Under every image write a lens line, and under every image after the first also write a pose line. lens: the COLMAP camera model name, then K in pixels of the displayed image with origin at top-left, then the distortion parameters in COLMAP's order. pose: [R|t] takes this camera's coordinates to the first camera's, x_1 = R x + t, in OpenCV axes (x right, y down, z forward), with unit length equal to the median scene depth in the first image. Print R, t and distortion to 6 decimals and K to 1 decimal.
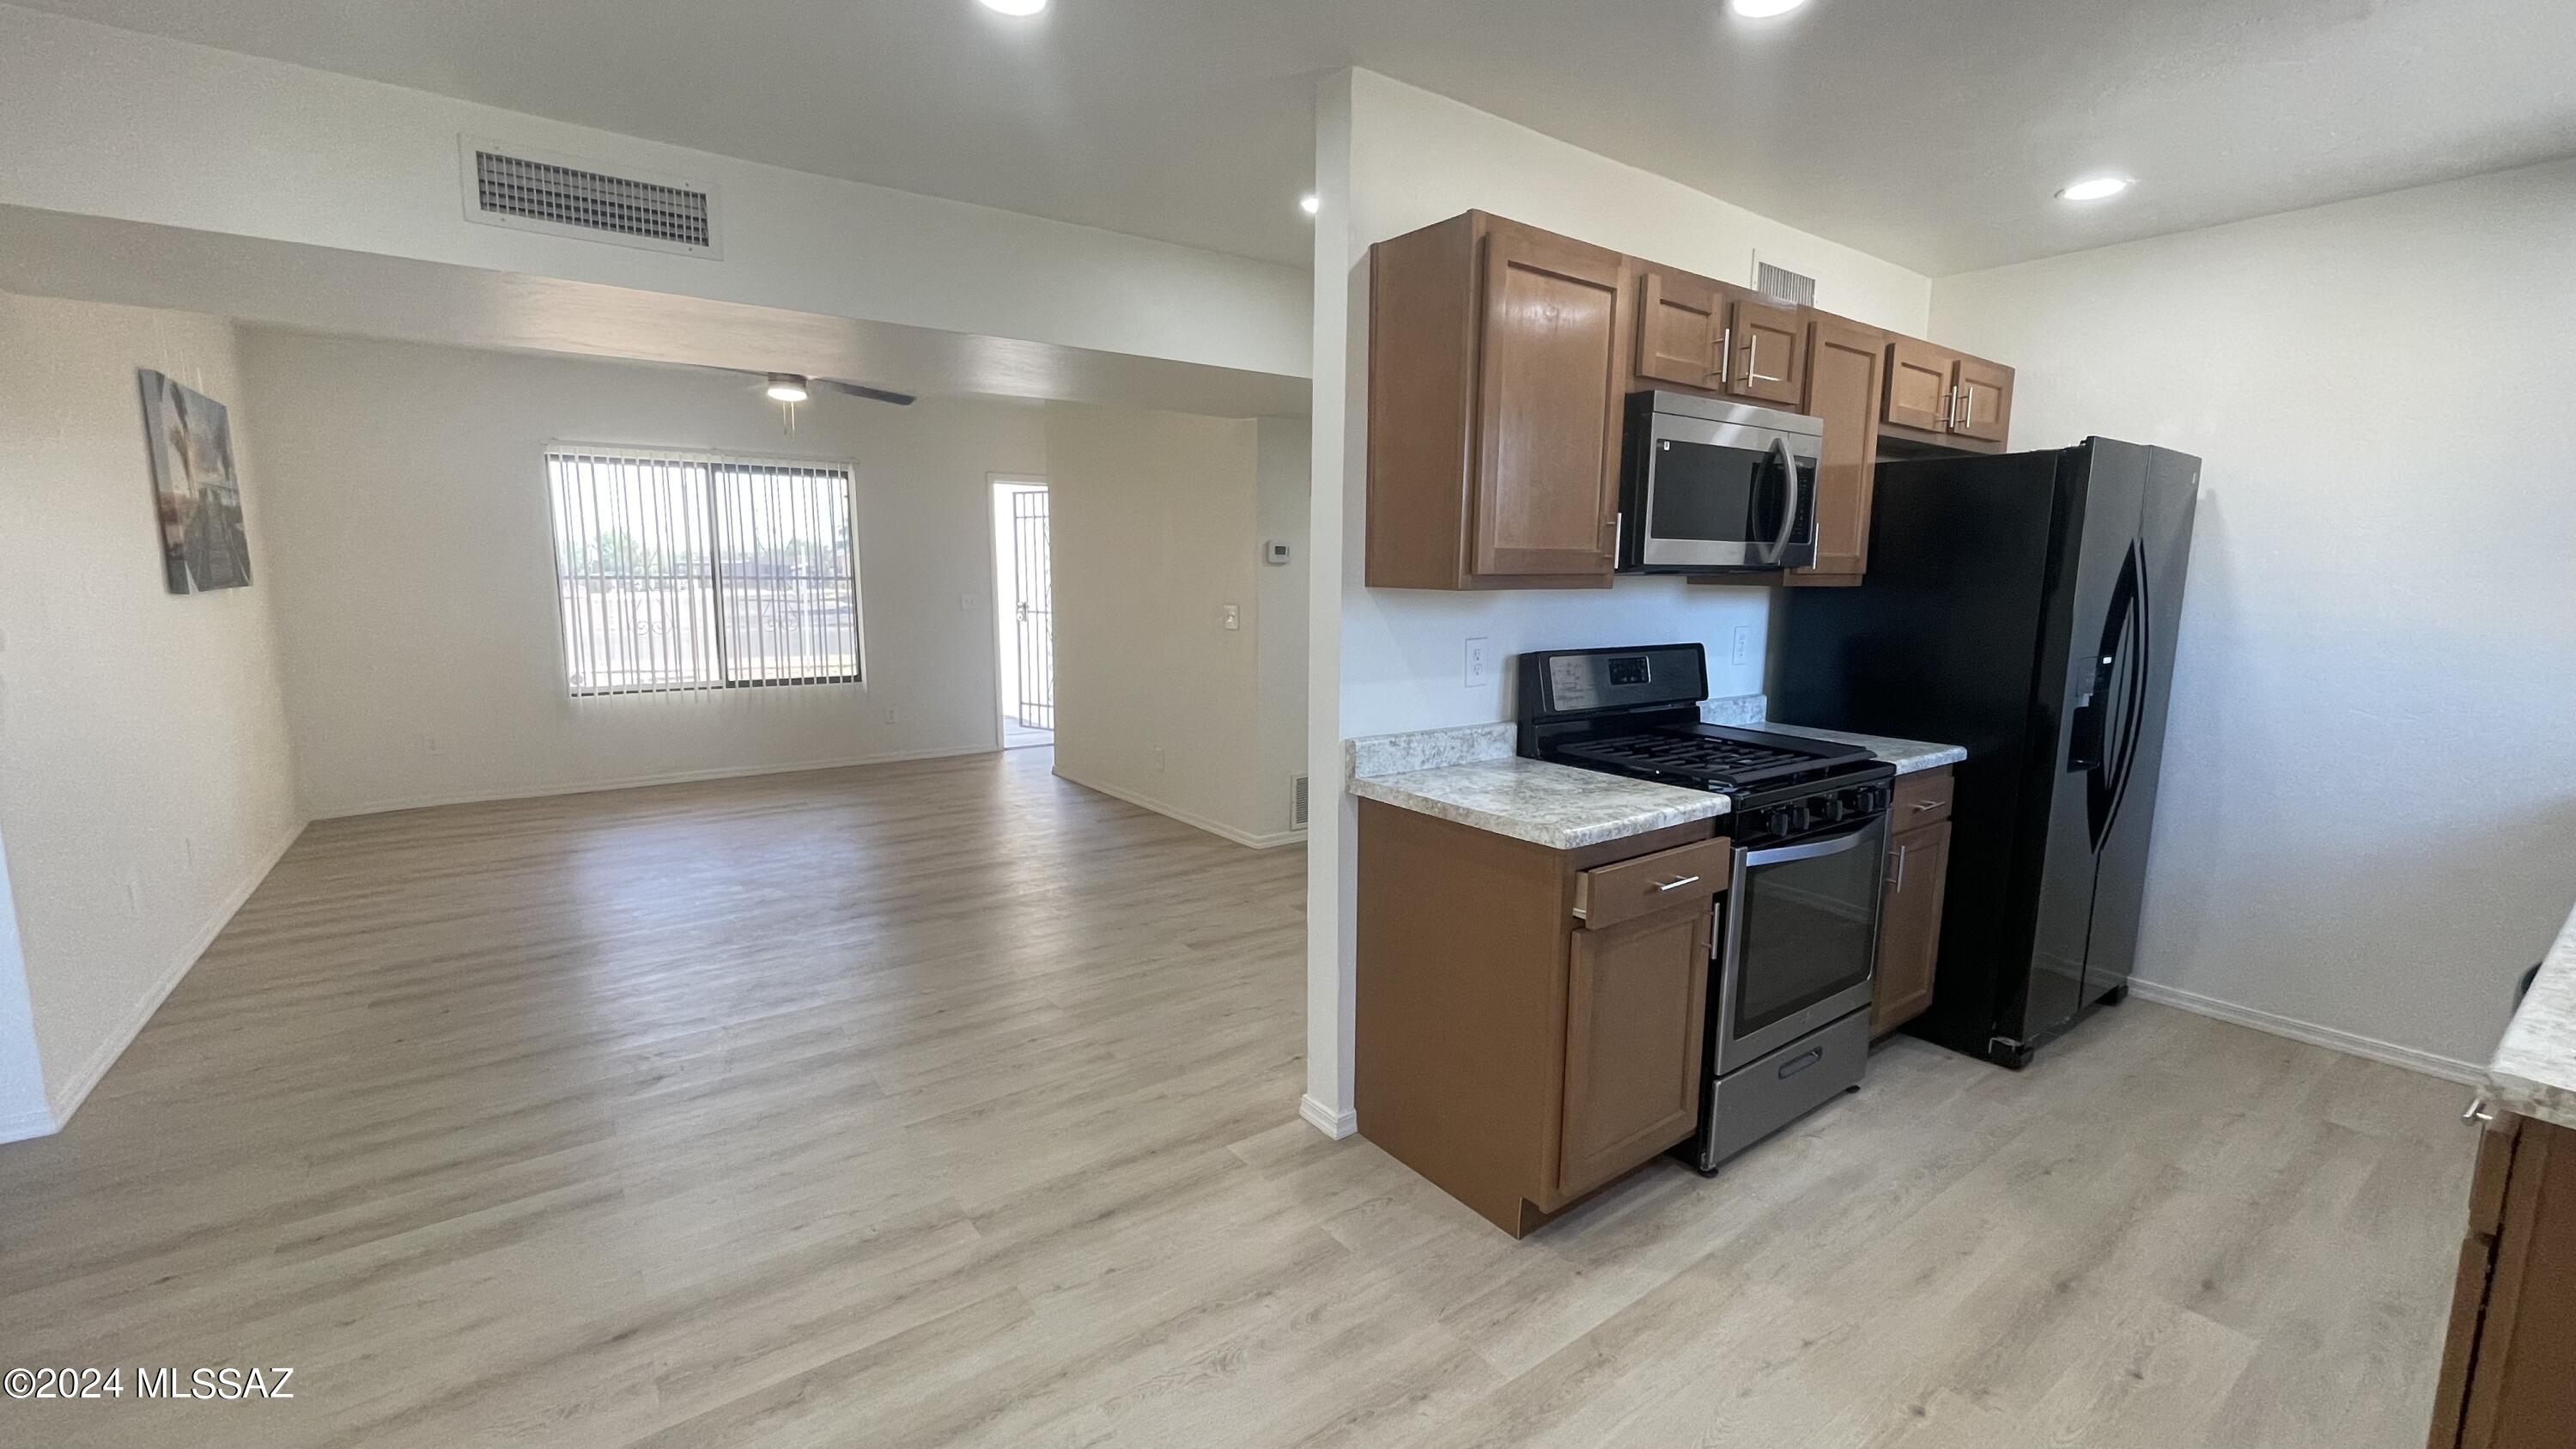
lens RADIAL K [[1047.5, 0, 1270.9], [0, 1047.5, 723.9], [0, 0, 1]] dist [0.000173, 0.000219]
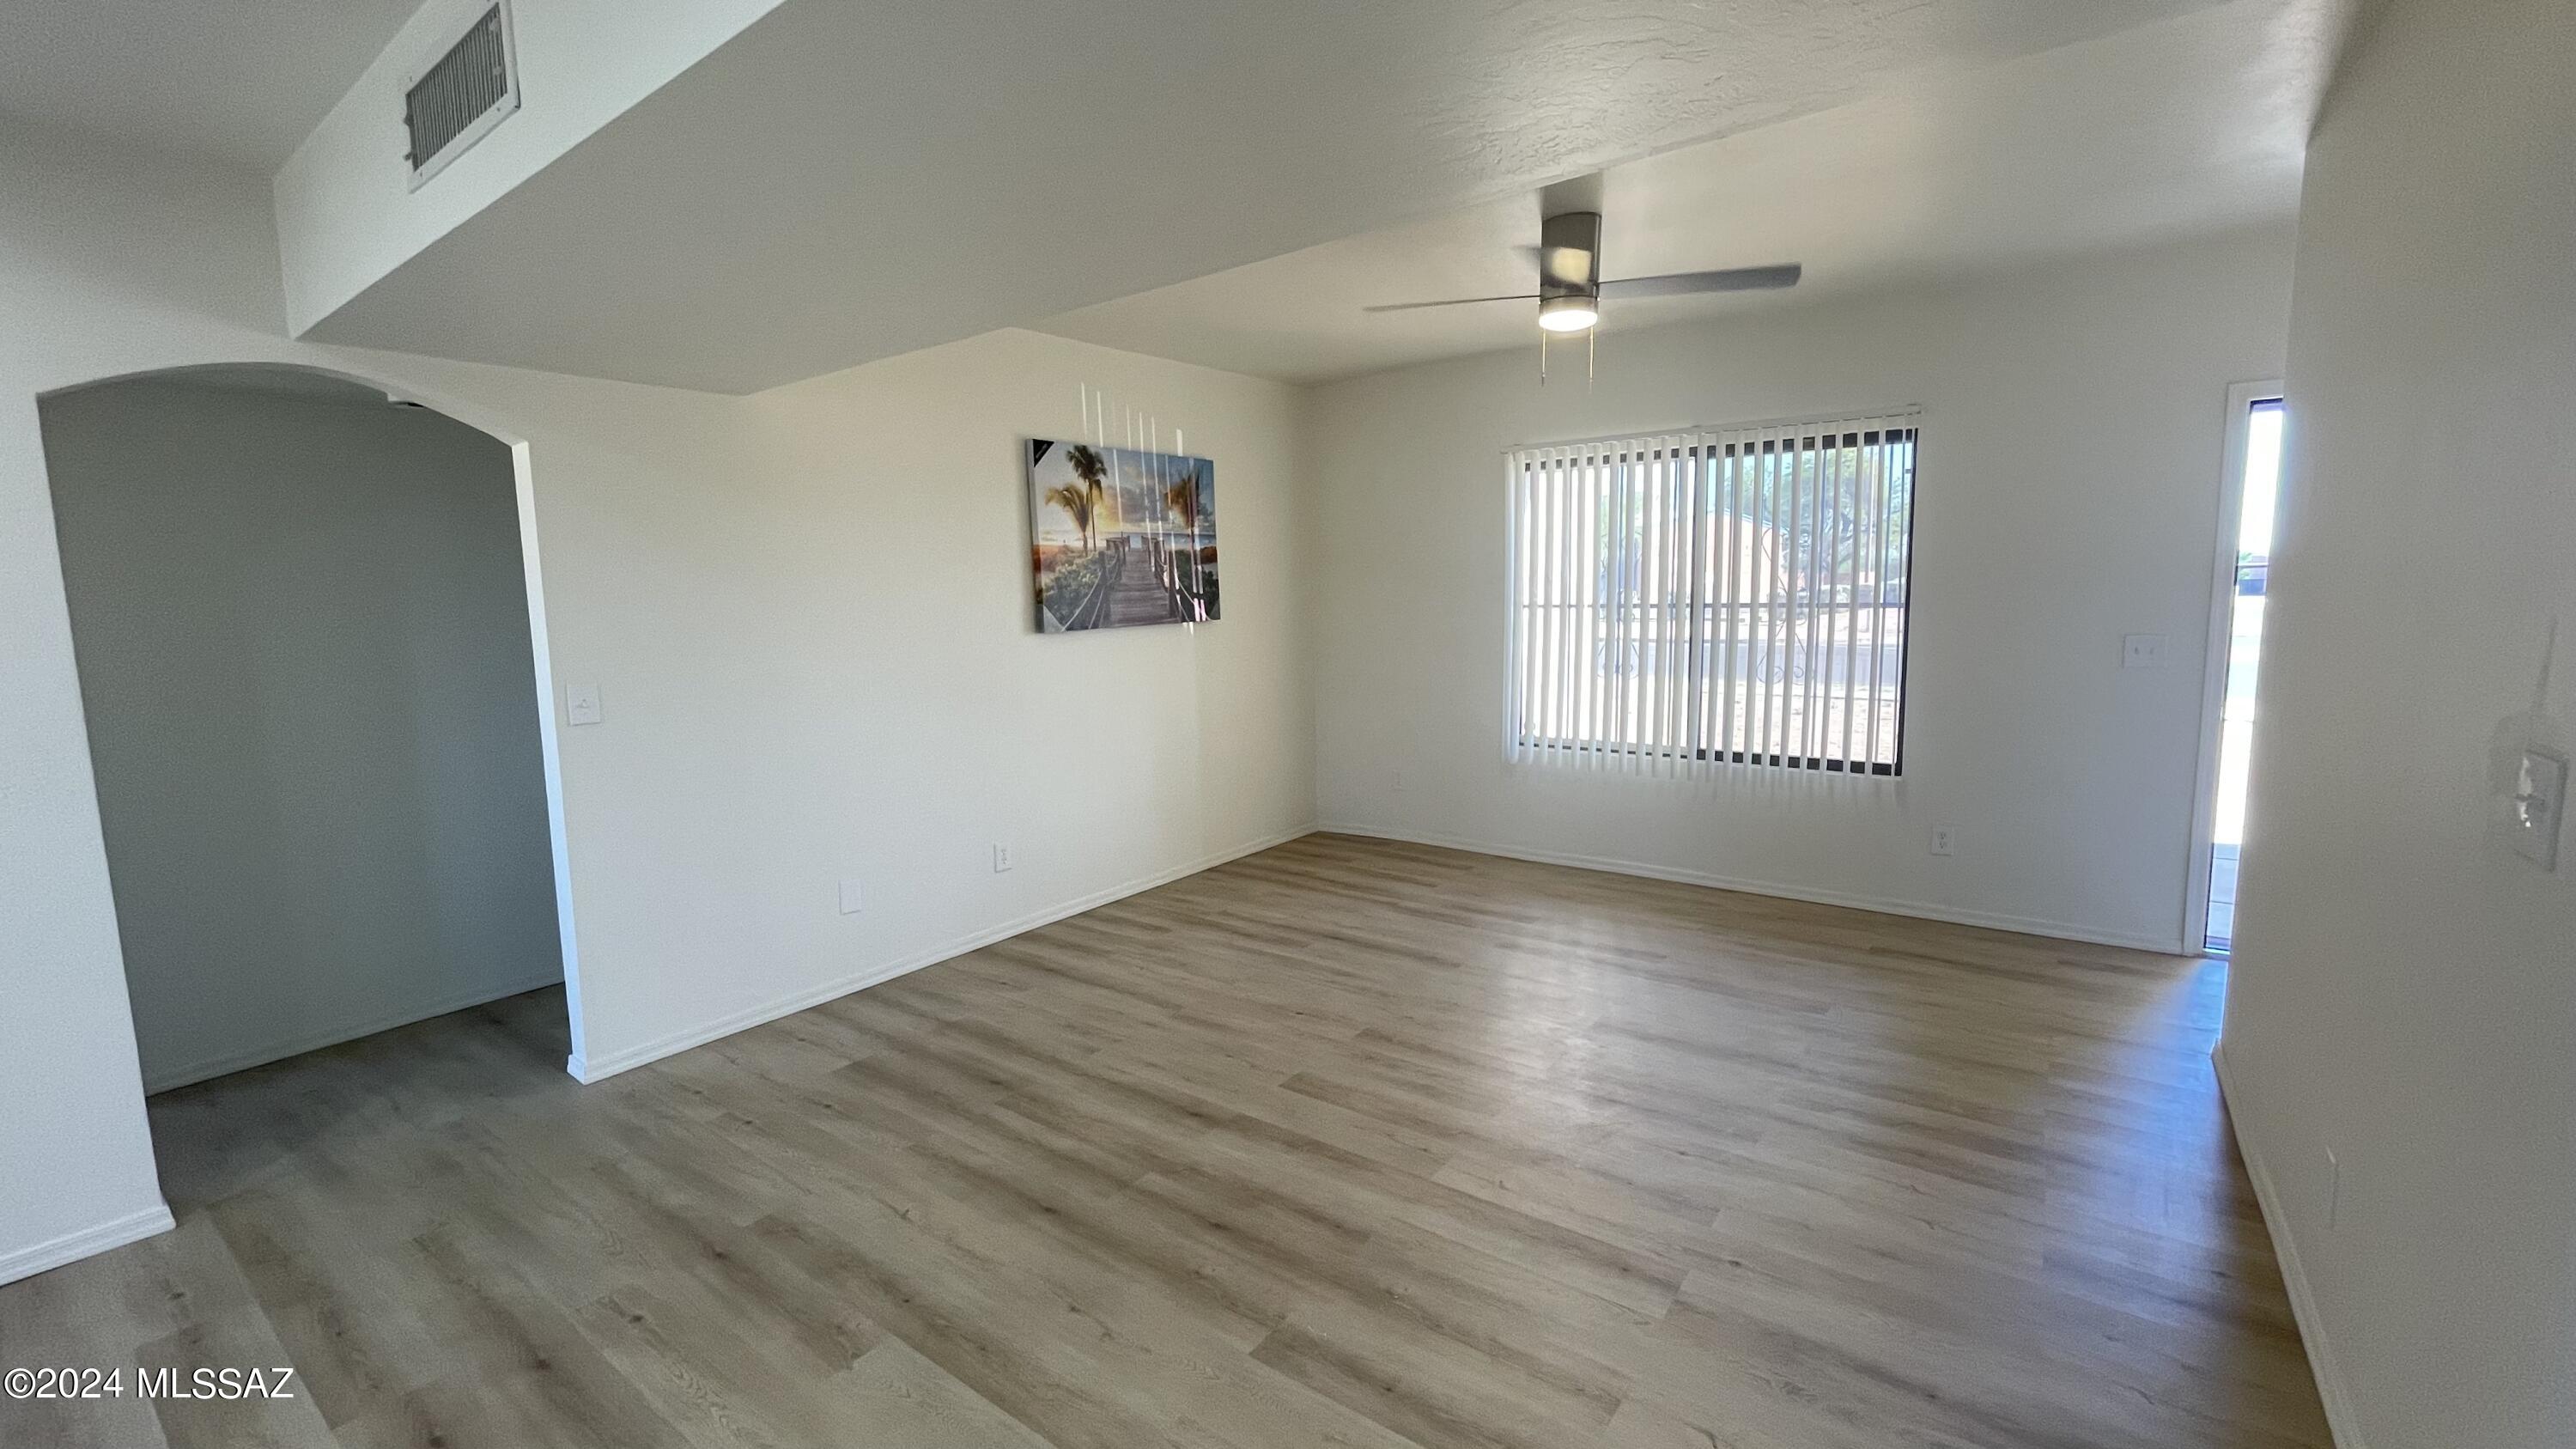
lens RADIAL K [[1047.5, 0, 1270.9], [0, 1047.5, 723.9], [0, 0, 1]] dist [0.000173, 0.000219]
pose [[0.304694, 0.106996, -0.946421, 0.185848], [-0.115728, 0.990467, 0.074717, -0.200244], [0.945393, 0.086762, 0.314172, 1.264199]]
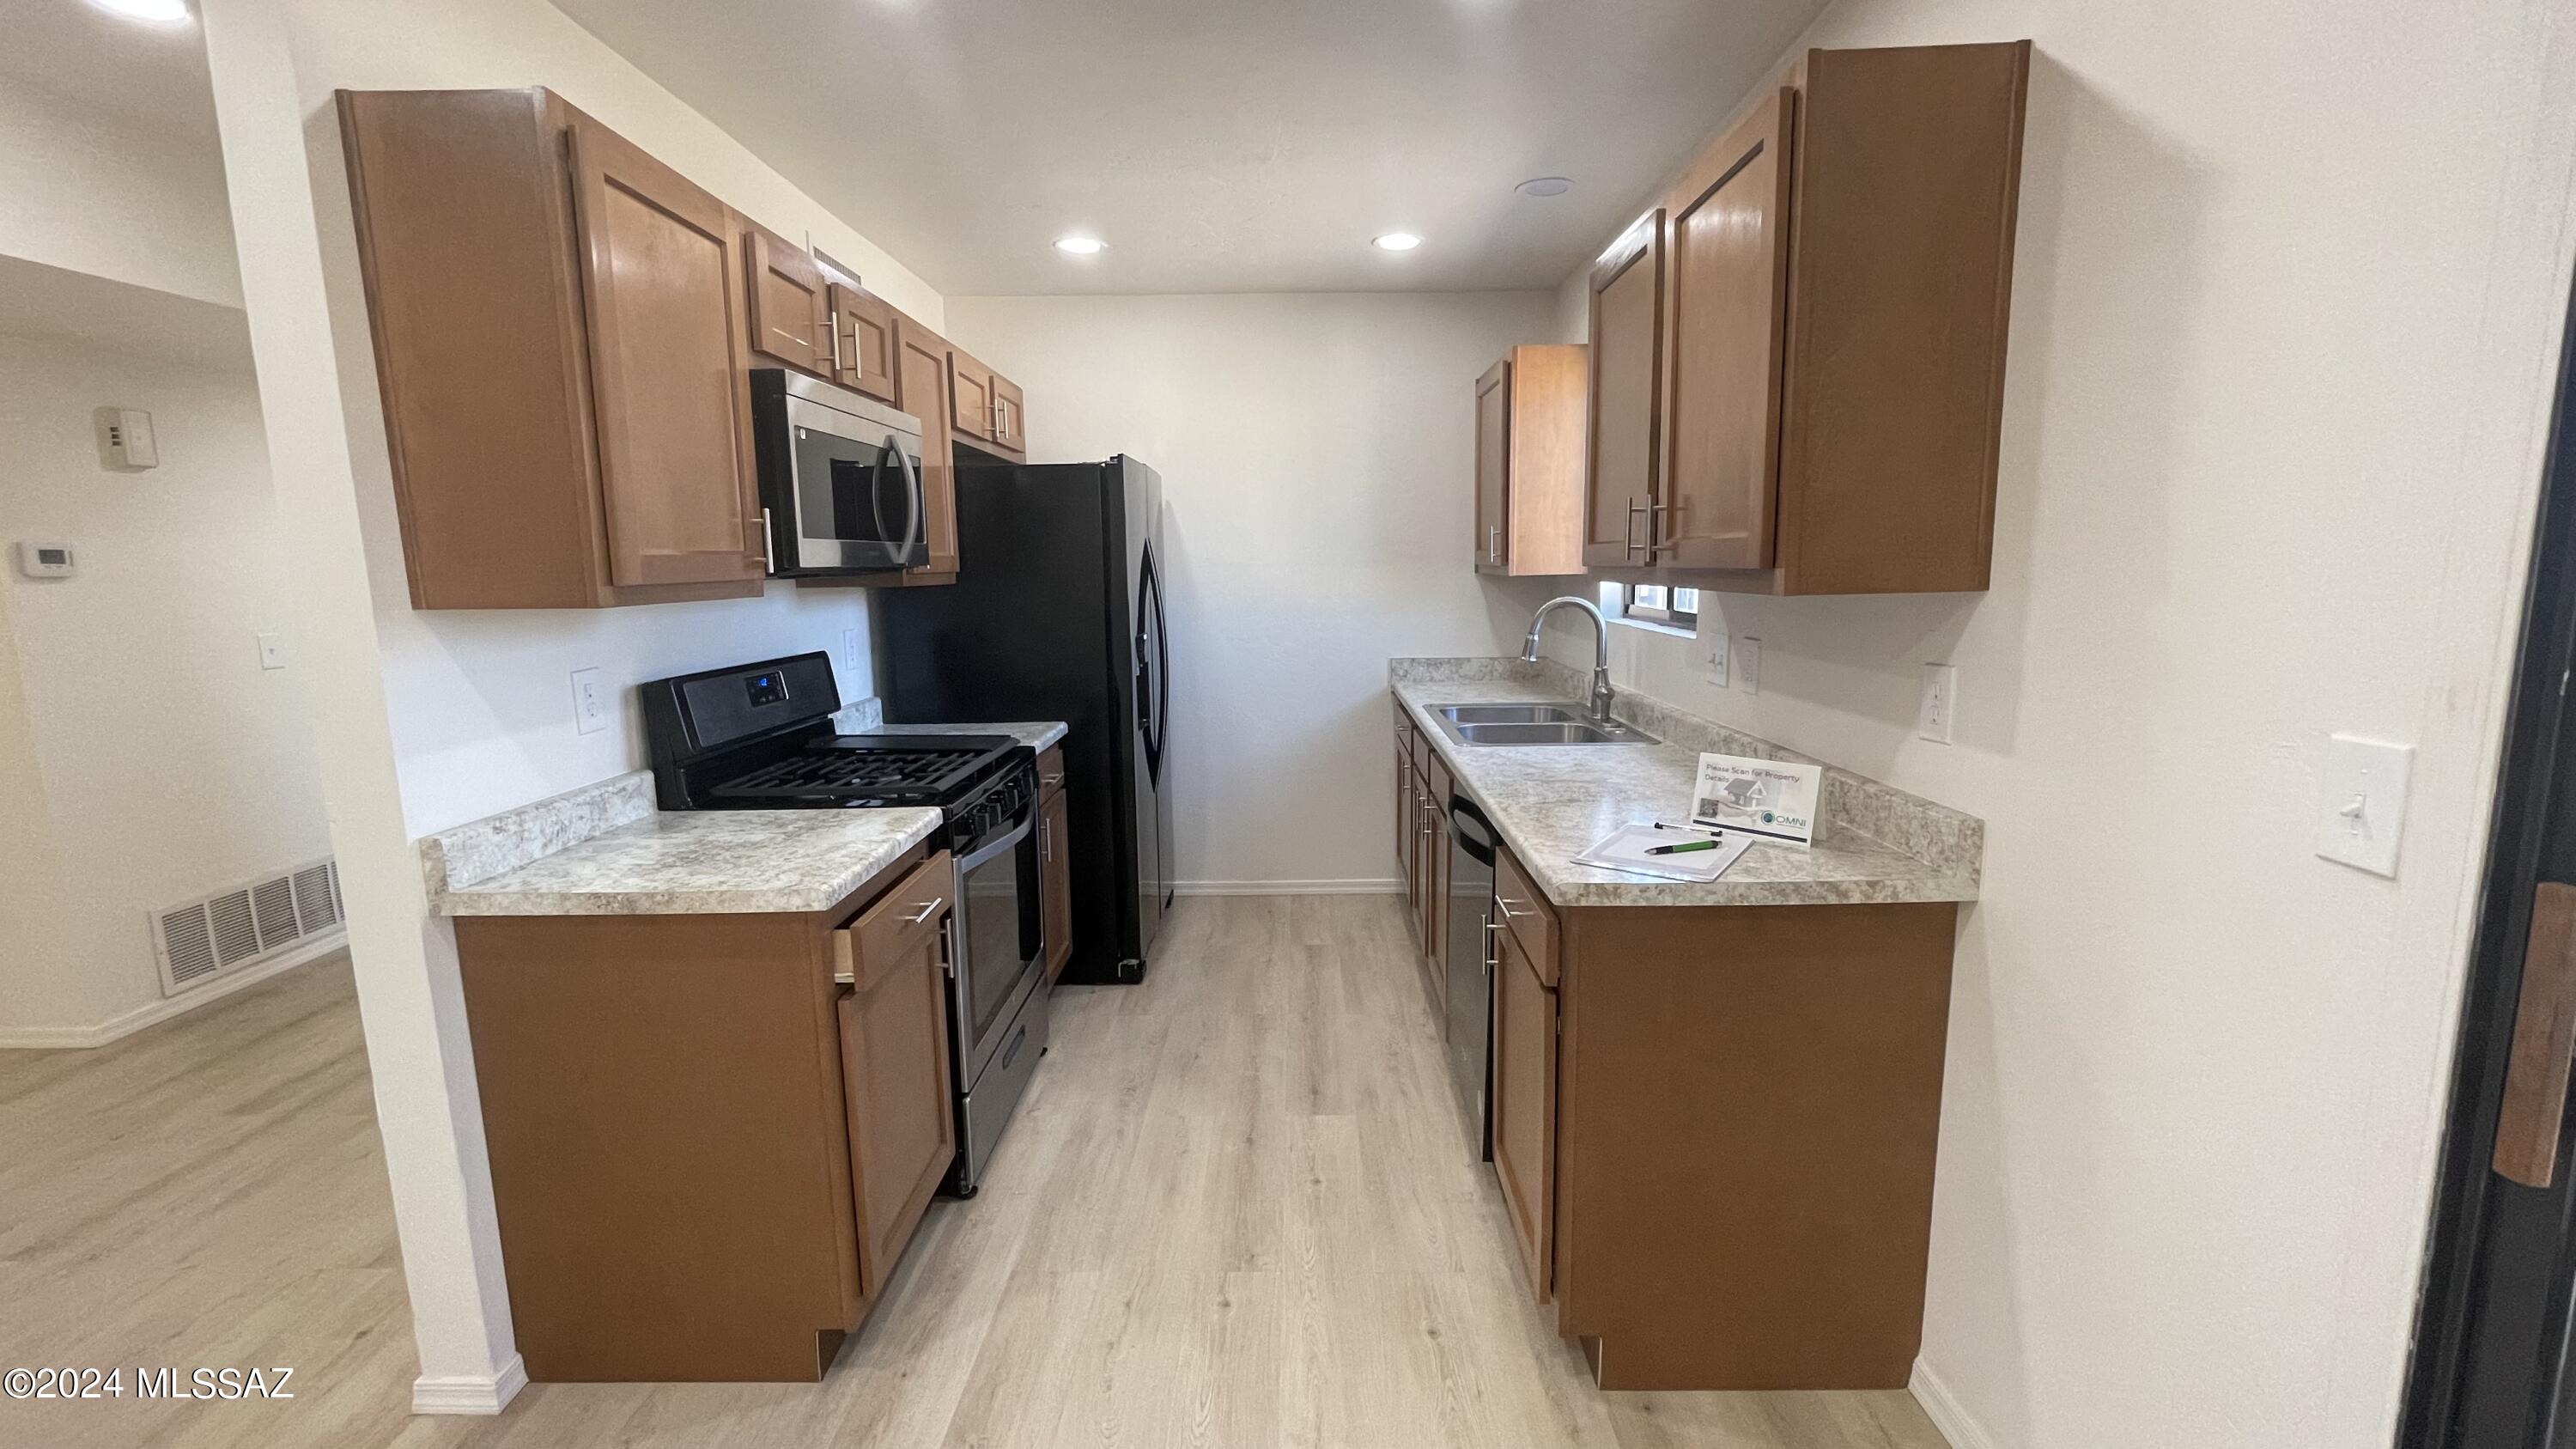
lens RADIAL K [[1047.5, 0, 1270.9], [0, 1047.5, 723.9], [0, 0, 1]] dist [0.000173, 0.000219]
pose [[0.601023, -0.139982, 0.786877, -0.104540], [0.138187, 0.987915, 0.070197, -0.026432], [-0.787195, 0.066546, 0.613104, 0.139817]]
